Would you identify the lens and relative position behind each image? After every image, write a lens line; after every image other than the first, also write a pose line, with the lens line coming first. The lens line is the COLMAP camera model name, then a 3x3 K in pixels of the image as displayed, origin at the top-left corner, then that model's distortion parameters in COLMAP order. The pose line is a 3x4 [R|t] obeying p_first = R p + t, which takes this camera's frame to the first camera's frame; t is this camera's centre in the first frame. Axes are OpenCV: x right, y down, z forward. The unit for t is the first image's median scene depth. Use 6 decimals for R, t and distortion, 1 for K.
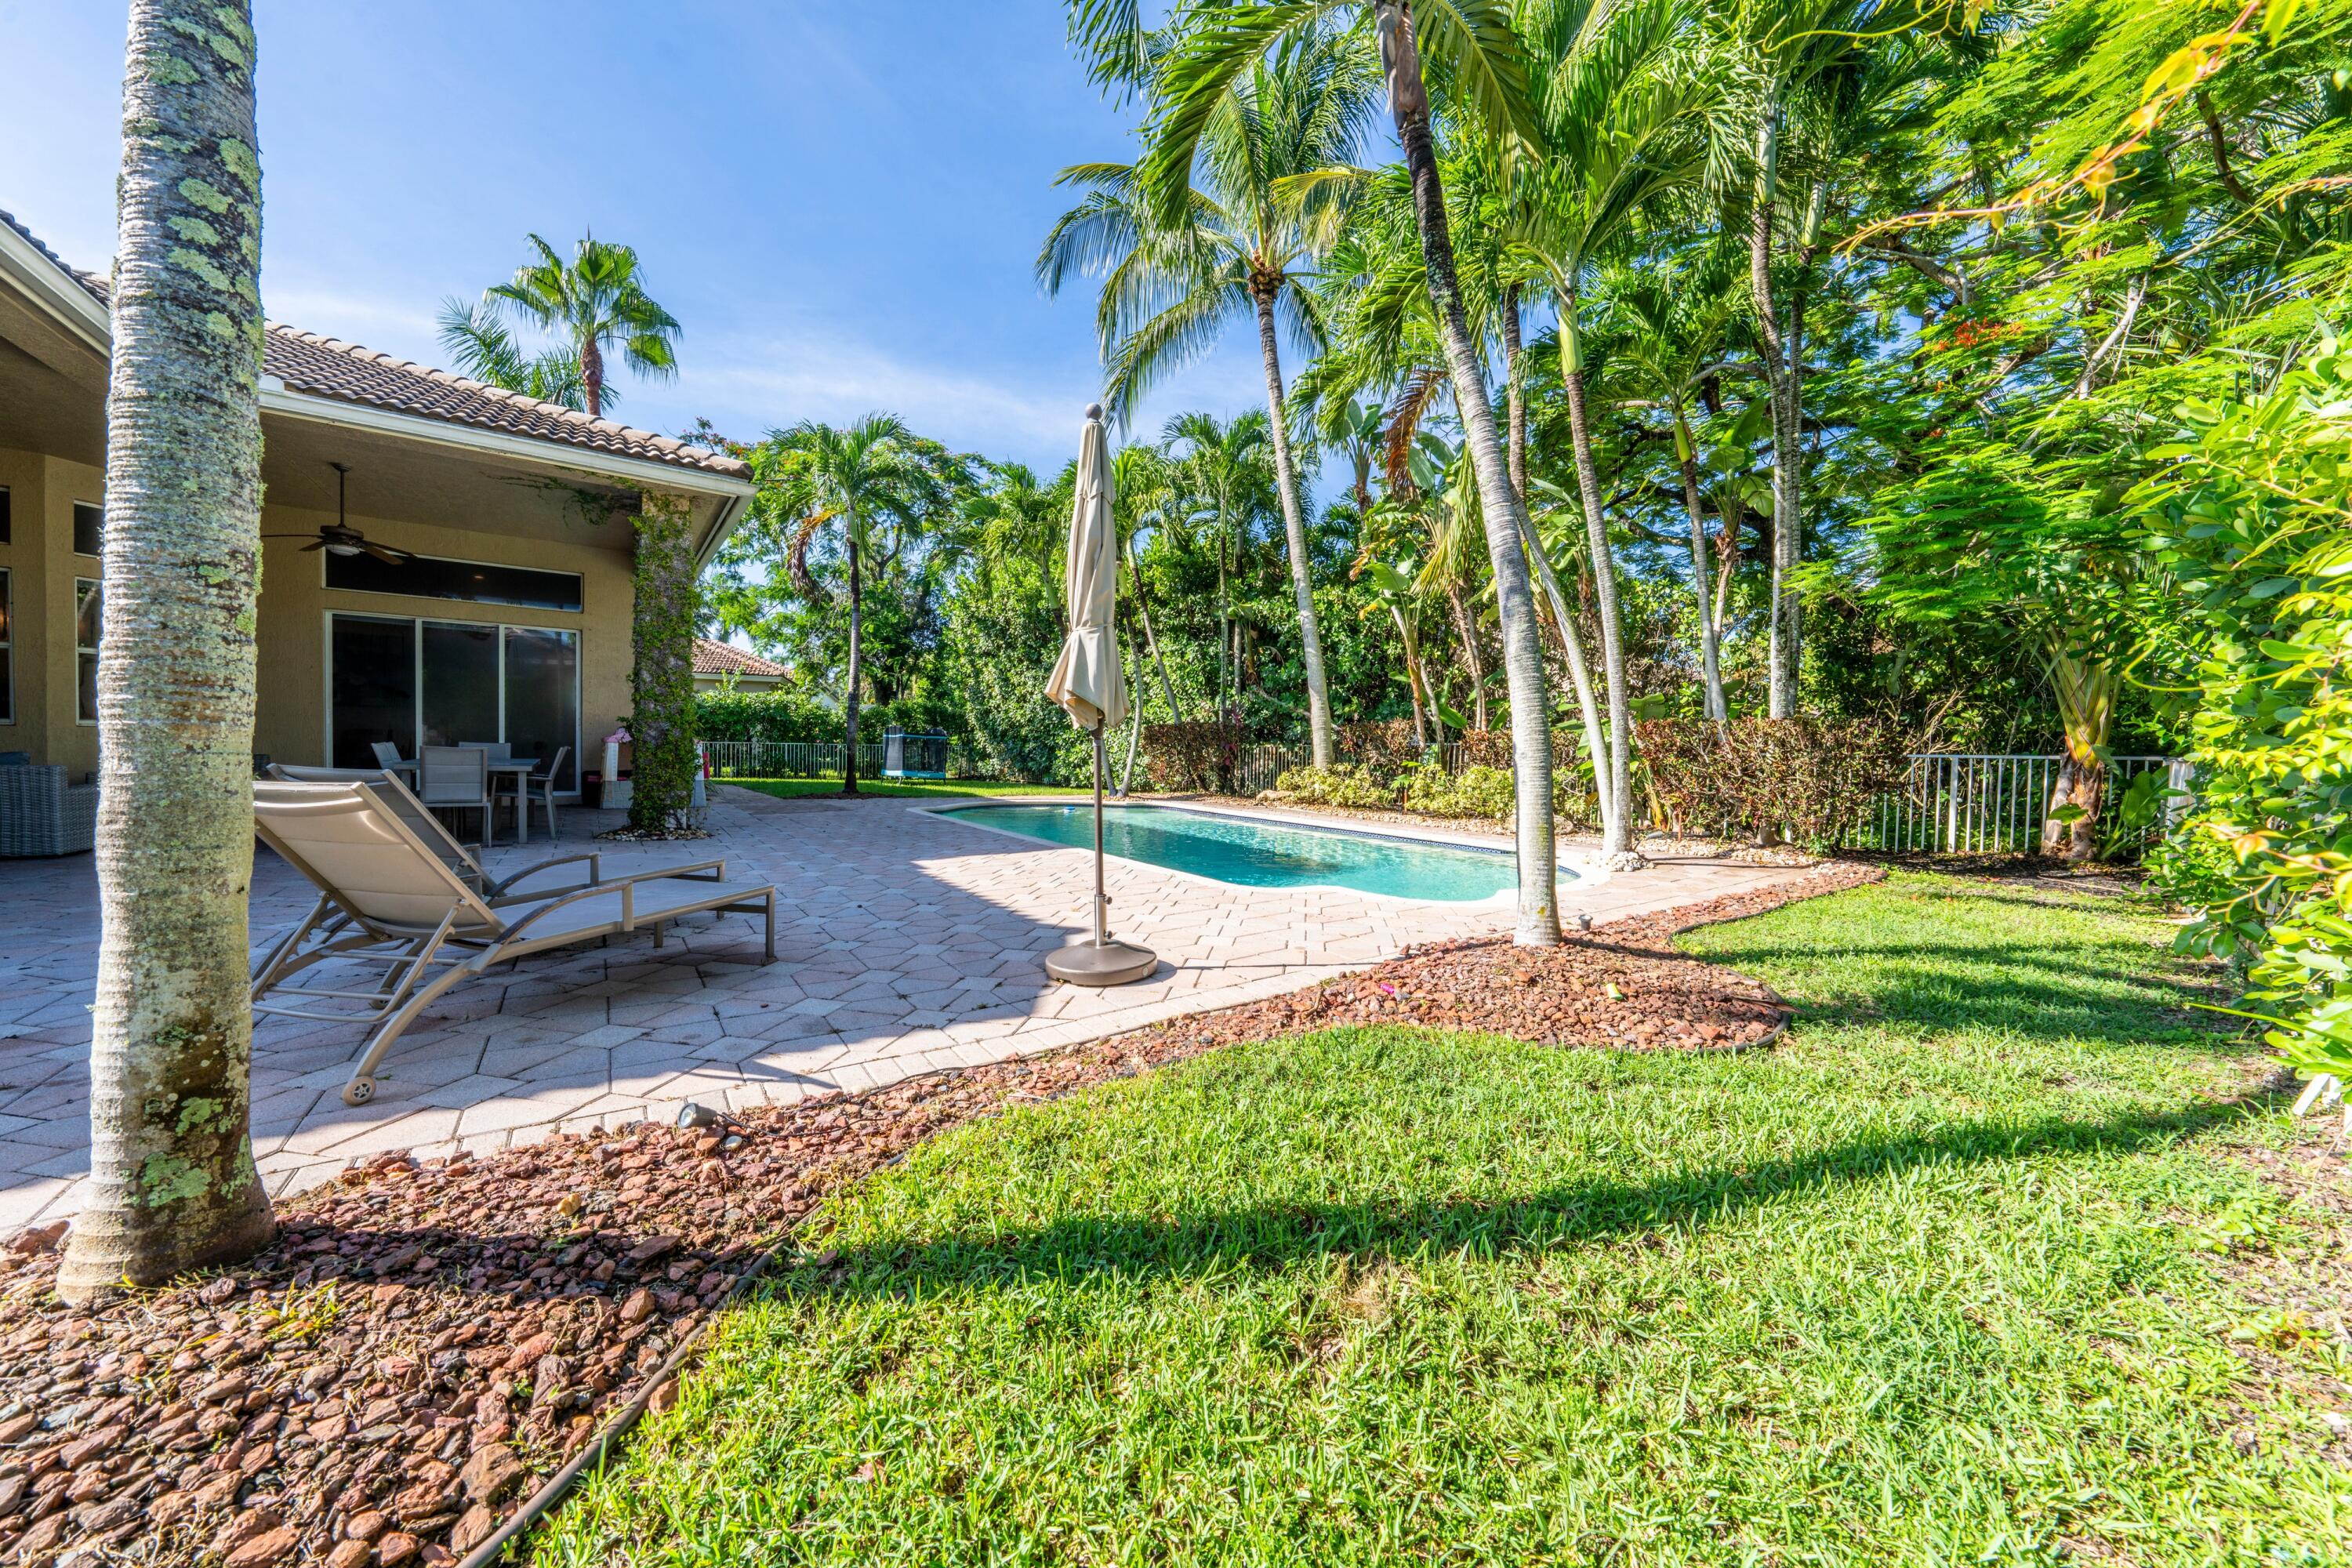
lens RADIAL K [[820.8, 0, 1180.2], [0, 820.8, 766.1], [0, 0, 1]] dist [-0.000412, -0.000062]
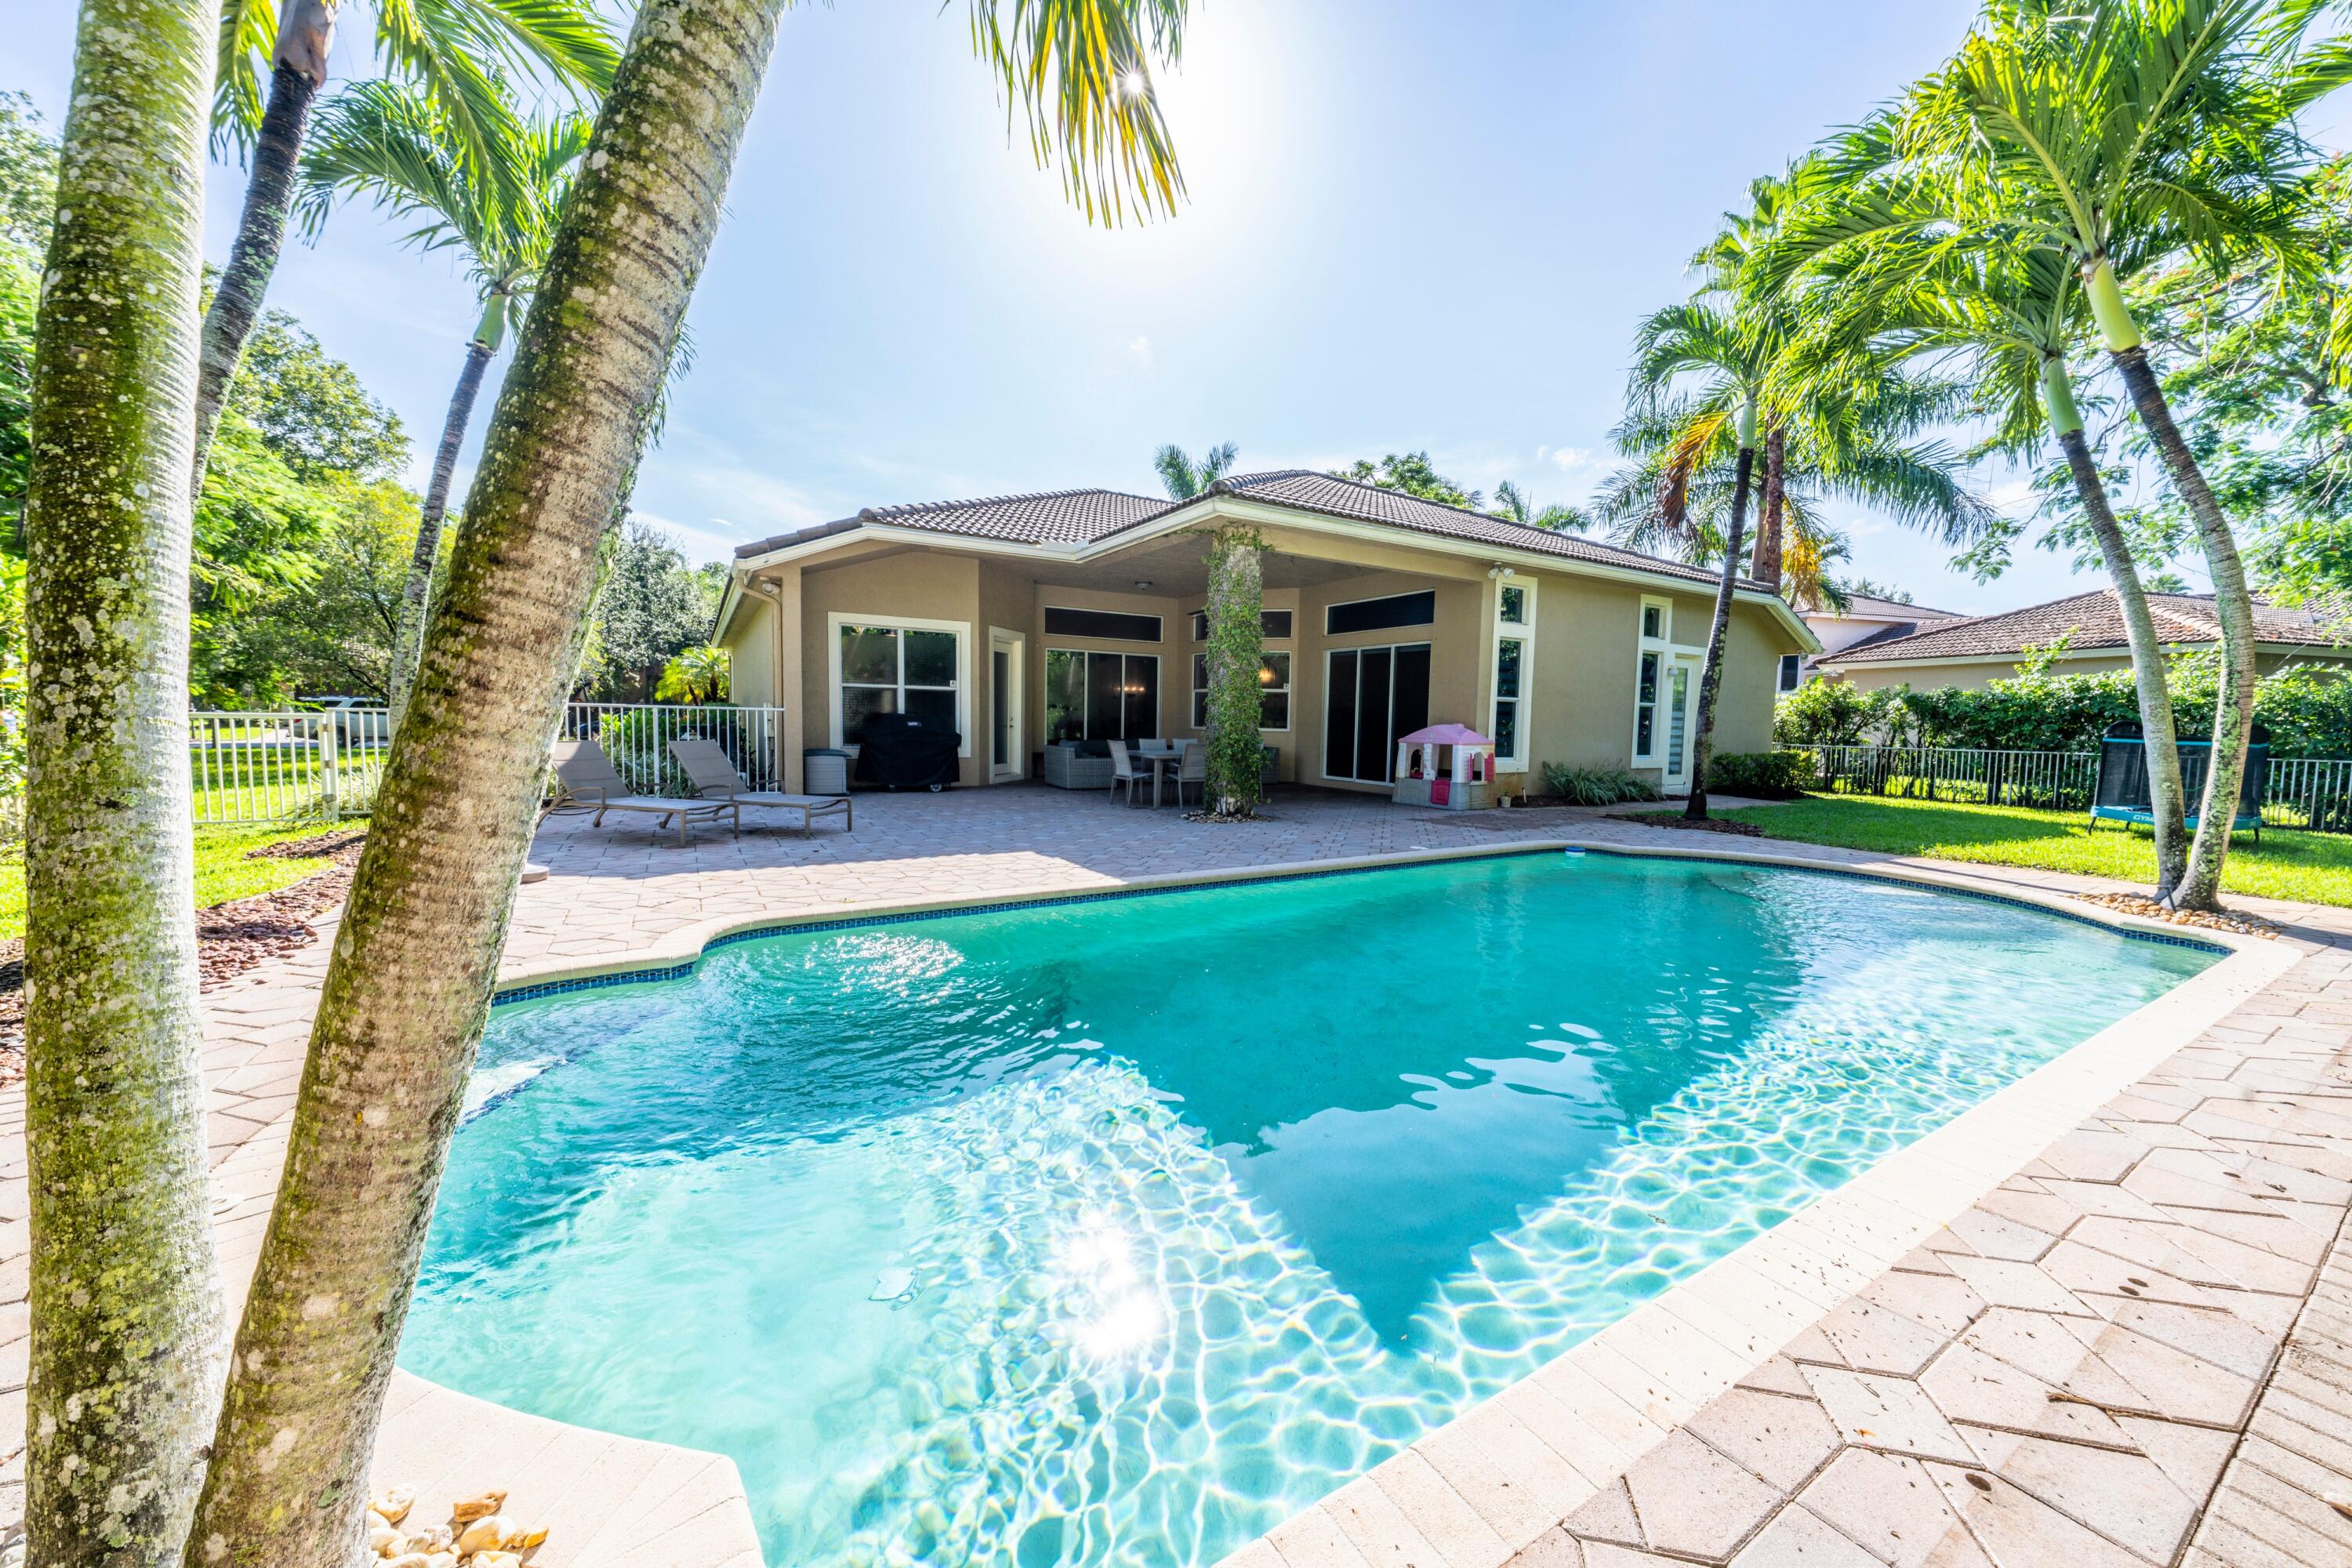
lens RADIAL K [[834.1, 0, 1170.1], [0, 834.1, 783.8], [0, 0, 1]] dist [-0.001146, -0.000088]
pose [[-0.078290, 0.053009, -0.995520, 0.334159], [-0.042296, 0.997510, 0.056441, -0.017551], [0.996033, 0.046525, -0.075853, 0.593427]]
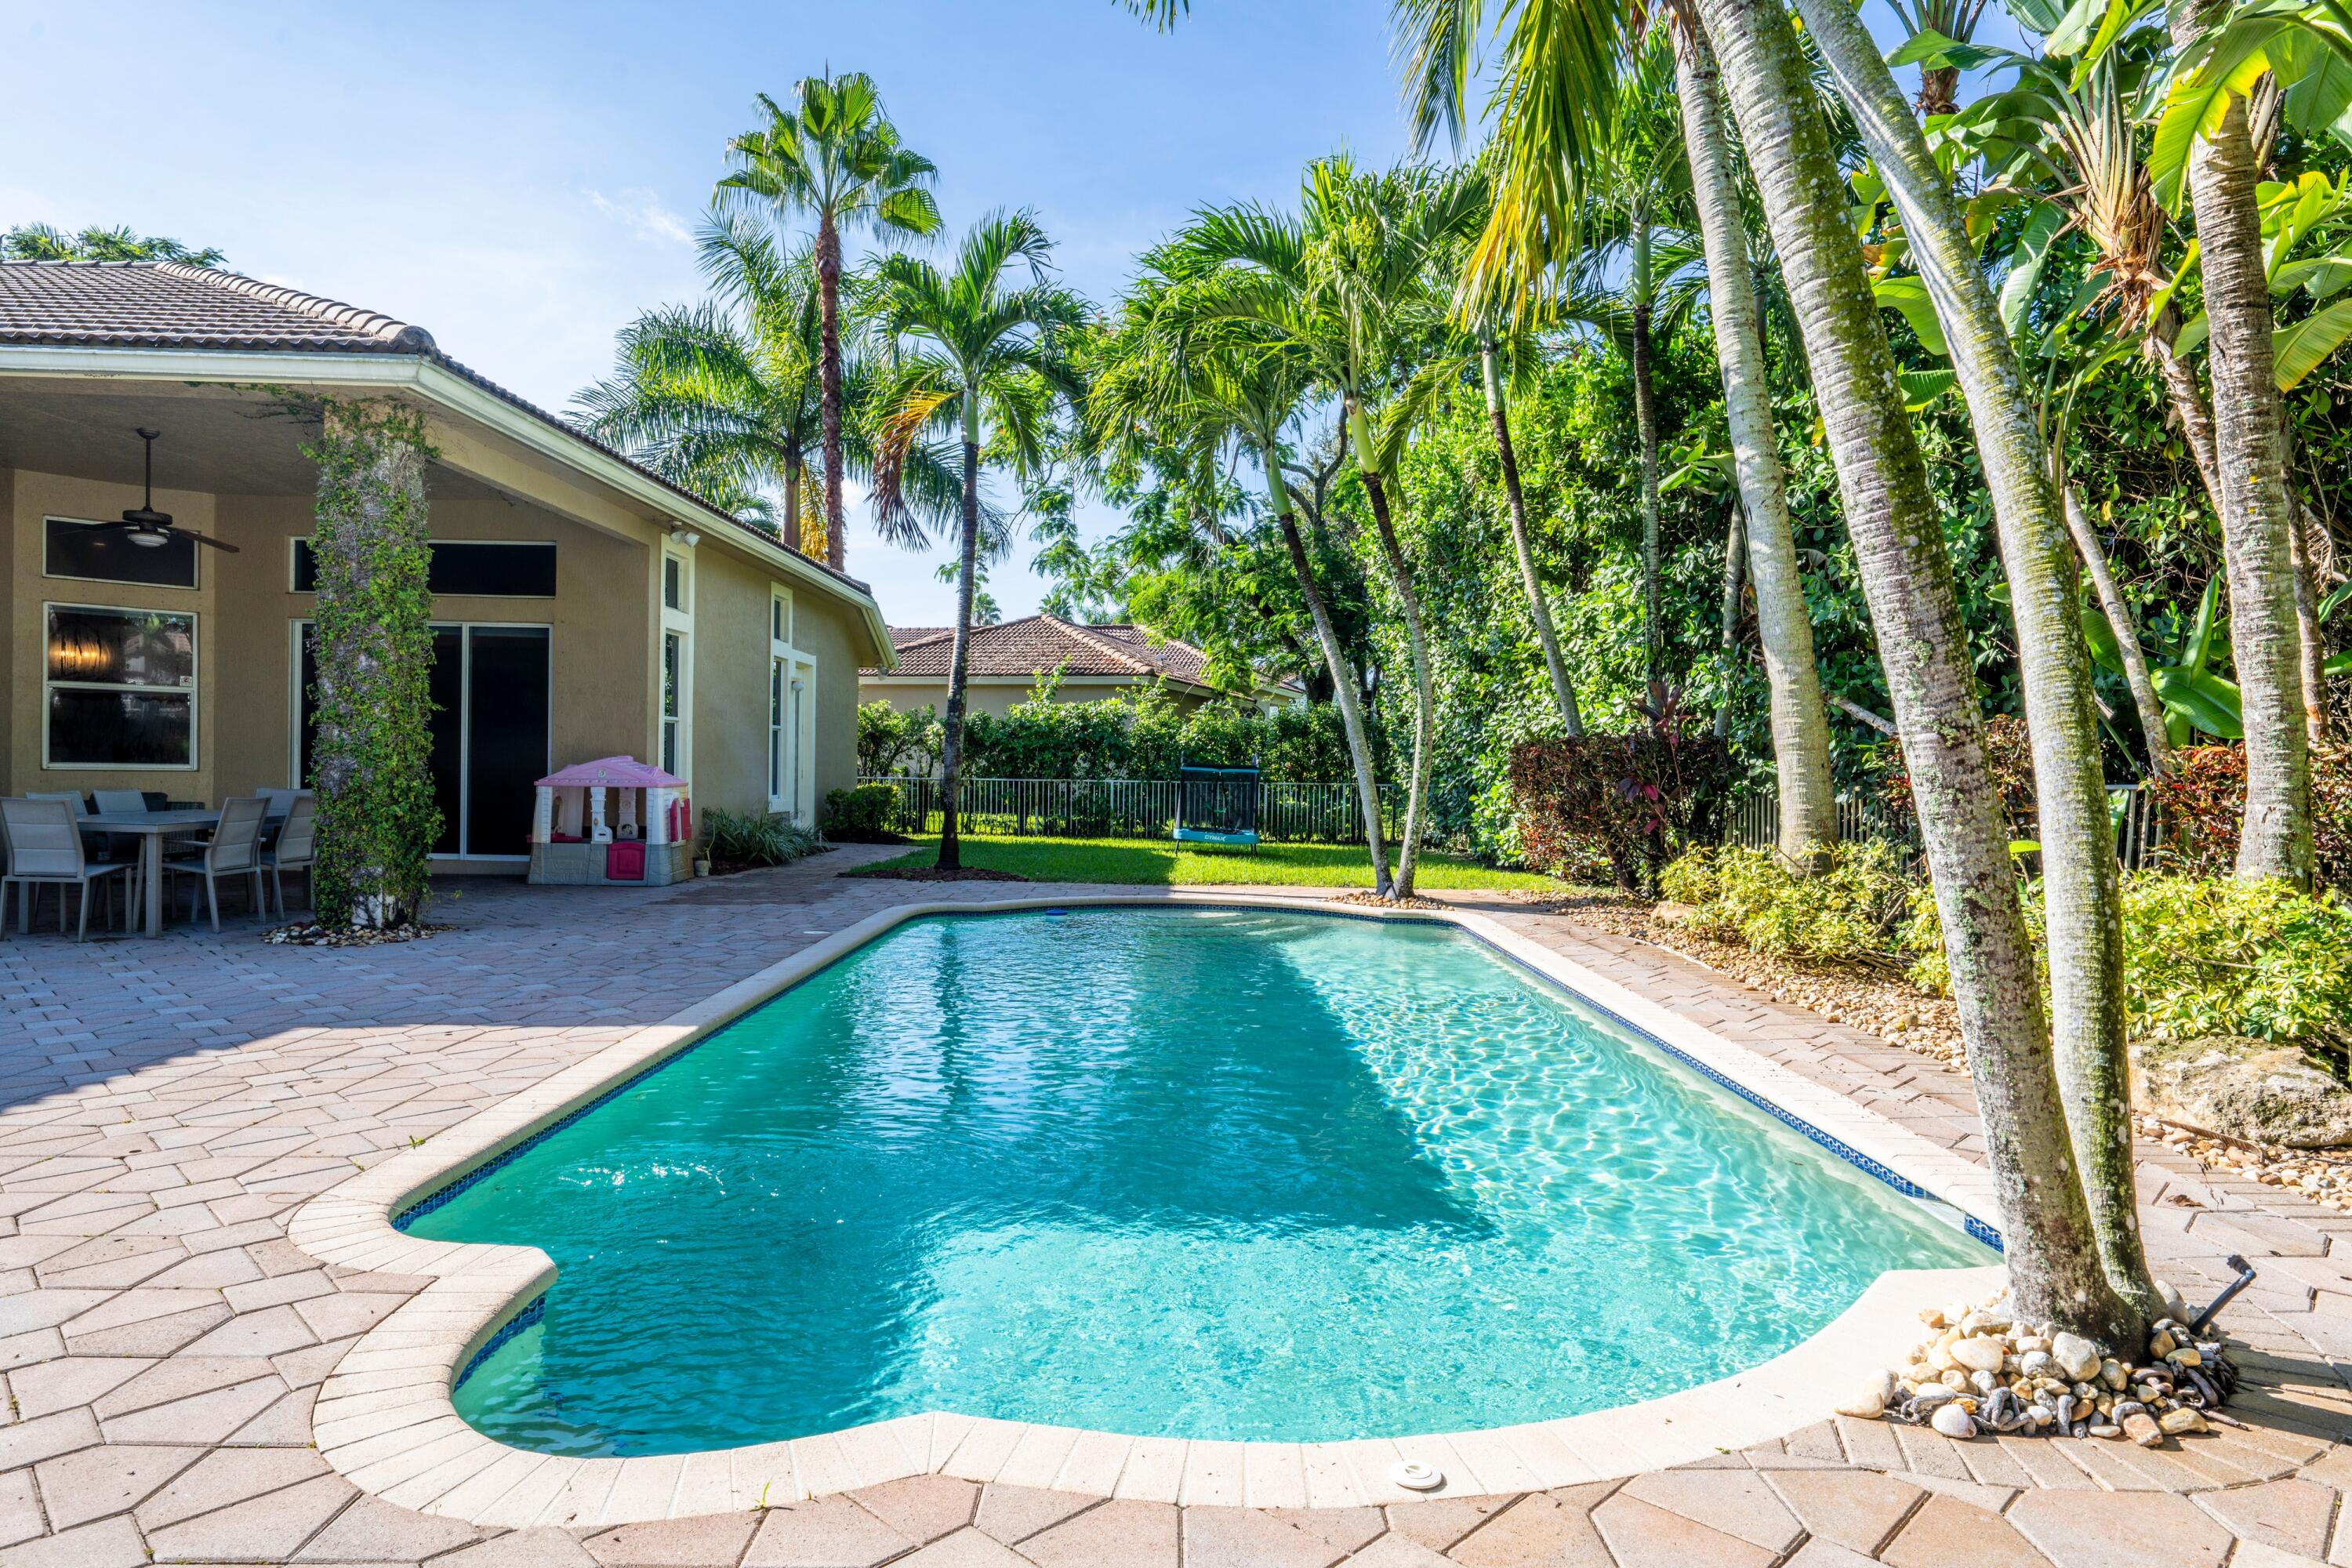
lens RADIAL K [[1360.6, 0, 1177.2], [0, 1360.6, 780.0], [0, 0, 1]] dist [-0.002654, -0.000371]
pose [[0.817119, -0.002976, -0.576461, 0.287203], [-0.010192, 0.999756, -0.019608, -0.012857], [0.576379, 0.021897, 0.816889, 0.294594]]
